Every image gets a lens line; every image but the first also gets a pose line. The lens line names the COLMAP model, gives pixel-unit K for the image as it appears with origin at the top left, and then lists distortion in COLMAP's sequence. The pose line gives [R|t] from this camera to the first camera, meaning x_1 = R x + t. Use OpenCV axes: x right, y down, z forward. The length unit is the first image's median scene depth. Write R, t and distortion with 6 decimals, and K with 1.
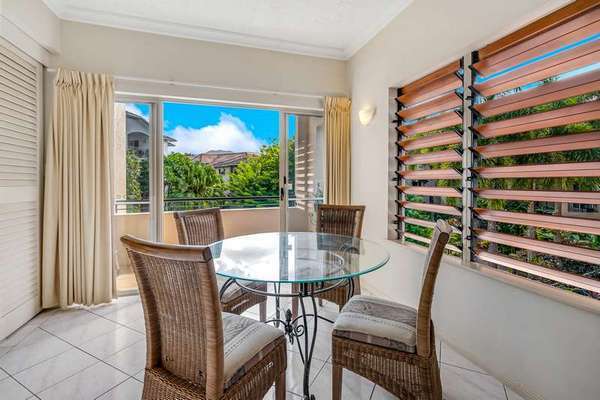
lens RADIAL K [[276.4, 0, 306.7], [0, 276.4, 182.6], [0, 0, 1]] dist [-0.006386, 0.001083]
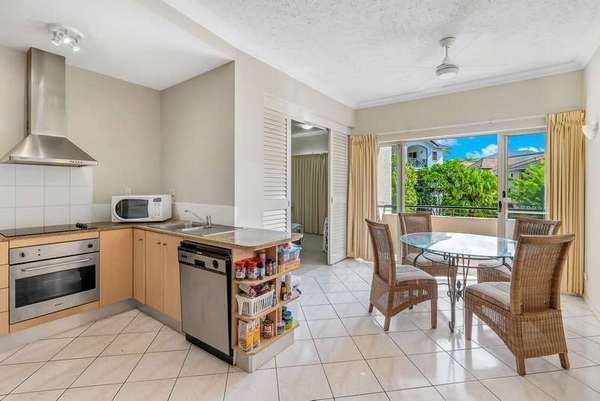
lens RADIAL K [[276.4, 0, 303.6], [0, 276.4, 188.6], [0, 0, 1]] dist [-0.006386, 0.001083]
pose [[0.585029, 0.006575, -0.810985, 0.360265], [-0.007516, 0.999968, 0.002686, -0.030014], [0.810977, 0.004524, 0.585060, -0.328559]]
